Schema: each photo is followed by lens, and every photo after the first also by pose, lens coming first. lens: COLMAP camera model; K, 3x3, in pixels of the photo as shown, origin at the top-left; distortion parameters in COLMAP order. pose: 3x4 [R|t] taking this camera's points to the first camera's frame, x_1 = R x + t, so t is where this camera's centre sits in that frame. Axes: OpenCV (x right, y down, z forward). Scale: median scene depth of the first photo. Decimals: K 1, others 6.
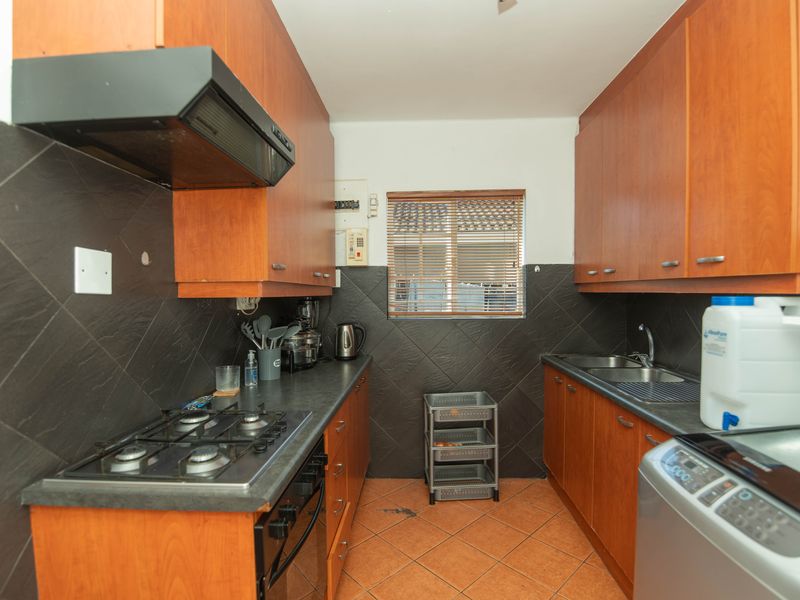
lens RADIAL K [[401.7, 0, 400.3], [0, 401.7, 303.1], [0, 0, 1]] dist [-0.005251, -0.010710]
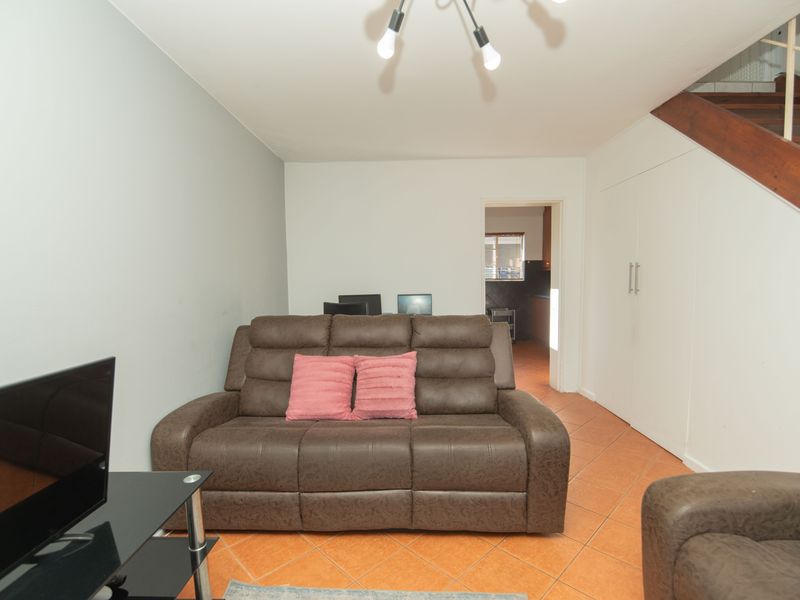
lens RADIAL K [[401.7, 0, 400.3], [0, 401.7, 303.1], [0, 0, 1]] dist [-0.005251, -0.010710]
pose [[0.999777, -0.007850, 0.019606, -0.575421], [0.007105, 0.999260, 0.037789, 0.084790], [-0.019888, -0.037641, 0.999093, -1.684811]]
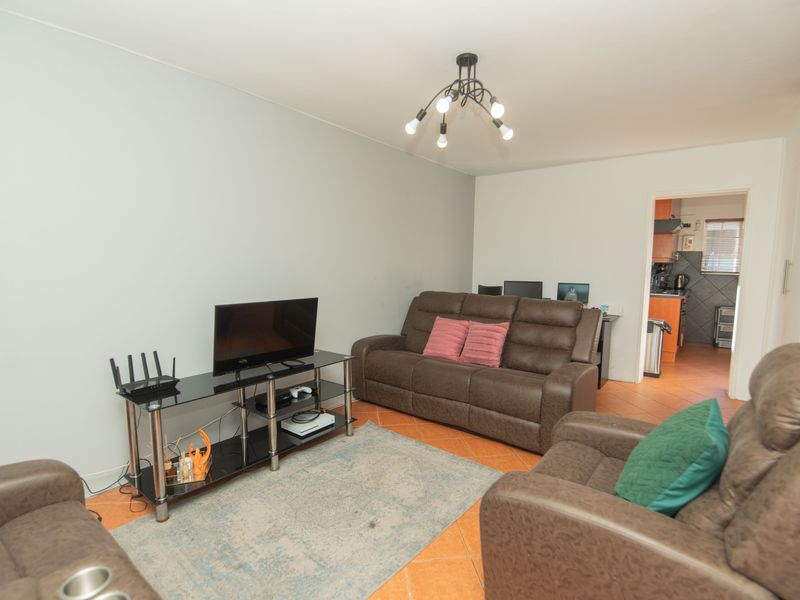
lens RADIAL K [[400.2, 0, 401.5], [0, 400.2, 298.2], [0, 0, 1]] dist [-0.002607, -0.011245]
pose [[0.813217, 0.068857, -0.577873, -0.100618], [-0.032830, 0.996822, 0.072577, 0.072848], [0.581034, -0.040050, 0.812893, -1.977806]]
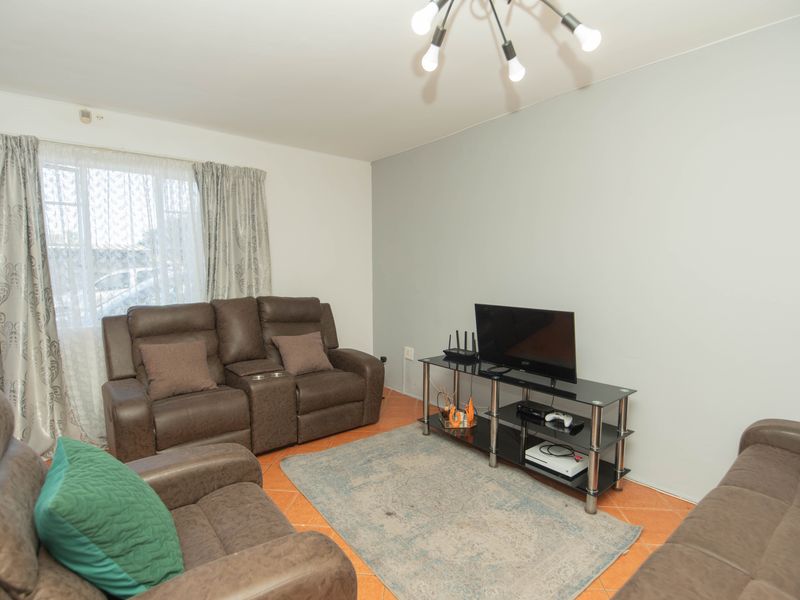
lens RADIAL K [[401.7, 0, 400.3], [0, 401.7, 303.1], [0, 0, 1]] dist [-0.005251, -0.010710]
pose [[-0.753762, 0.070834, -0.653319, -0.071511], [-0.001546, 0.993980, 0.109552, 0.047085], [0.657146, 0.083586, -0.749115, -0.914168]]
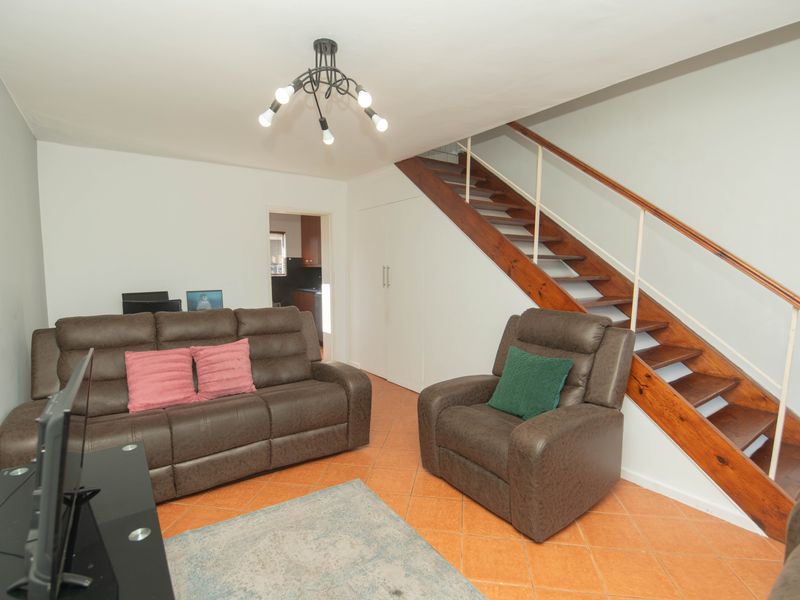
lens RADIAL K [[401.7, 0, 400.3], [0, 401.7, 303.1], [0, 0, 1]] dist [-0.005251, -0.010710]
pose [[0.793639, -0.046308, 0.606624, -0.843018], [0.011401, 0.998056, 0.061272, 0.070283], [-0.608282, -0.041712, 0.792624, -1.895411]]
